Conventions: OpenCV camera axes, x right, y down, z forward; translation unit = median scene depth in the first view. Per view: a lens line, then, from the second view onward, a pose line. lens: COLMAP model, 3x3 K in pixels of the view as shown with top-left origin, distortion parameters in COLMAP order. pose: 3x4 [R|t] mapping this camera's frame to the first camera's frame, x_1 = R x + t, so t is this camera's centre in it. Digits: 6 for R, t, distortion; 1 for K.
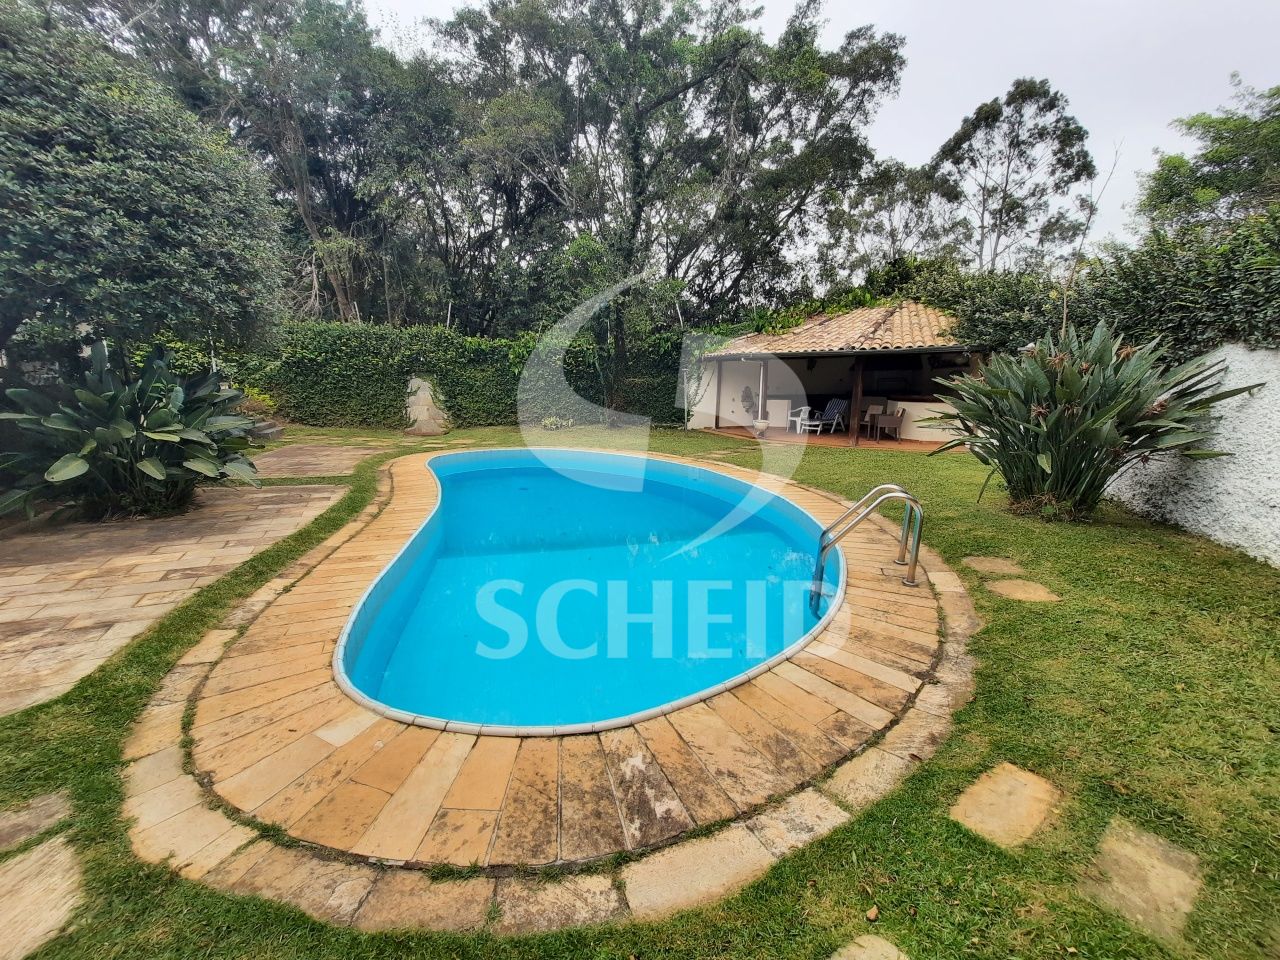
lens RADIAL K [[516.2, 0, 640.0], [0, 516.2, 480.0], [0, 0, 1]] dist [-0.014629, 0.000060]
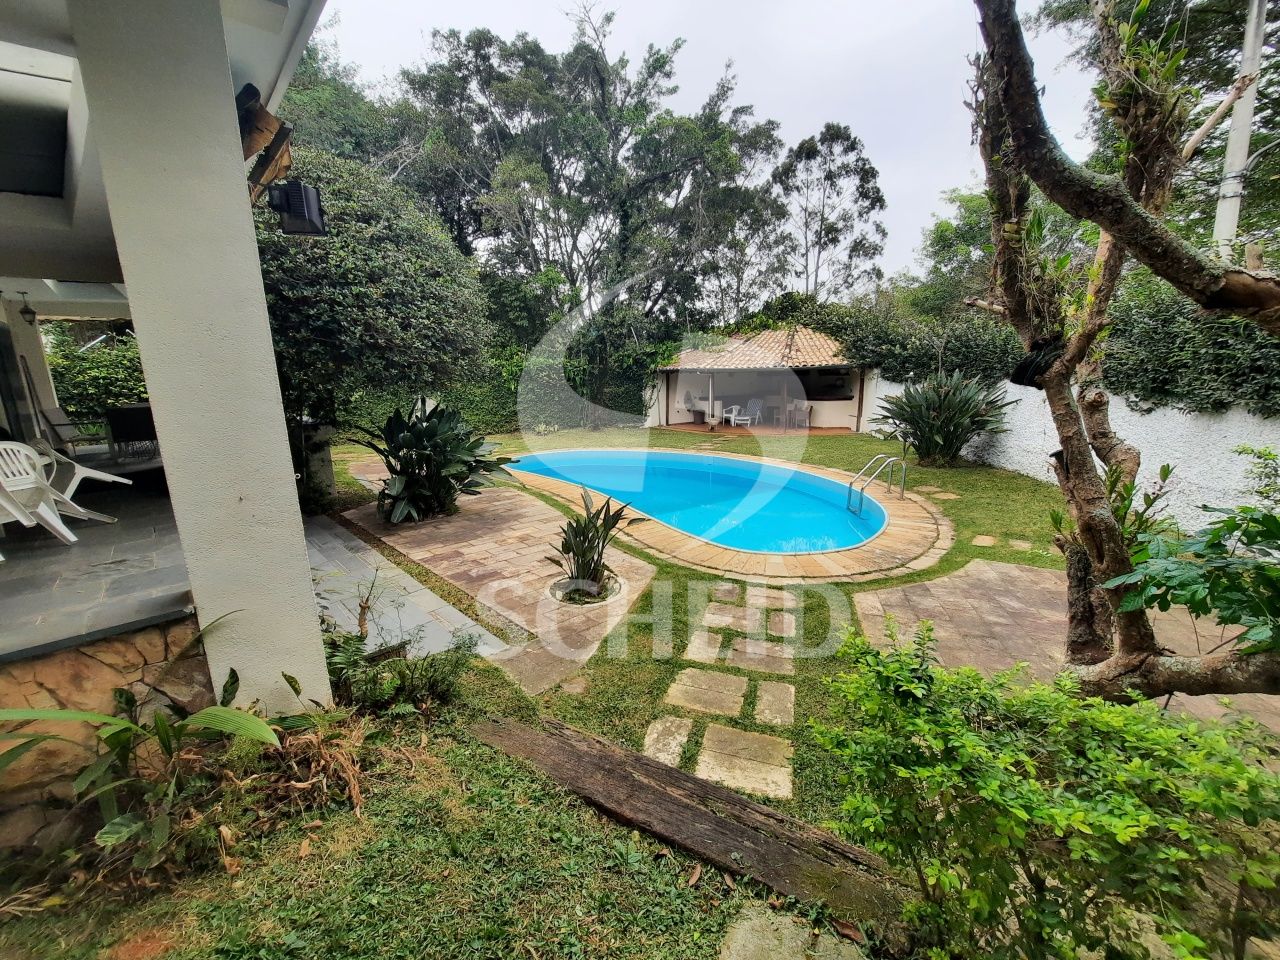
lens RADIAL K [[513.0, 0, 640.0], [0, 513.0, 480.0], [0, 0, 1]] dist [0.001421, 0.000123]
pose [[0.957991, -0.085532, 0.273748, -0.107932], [0.080834, 0.996322, 0.028418, -0.003028], [-0.275172, -0.005096, 0.961382, -0.075809]]
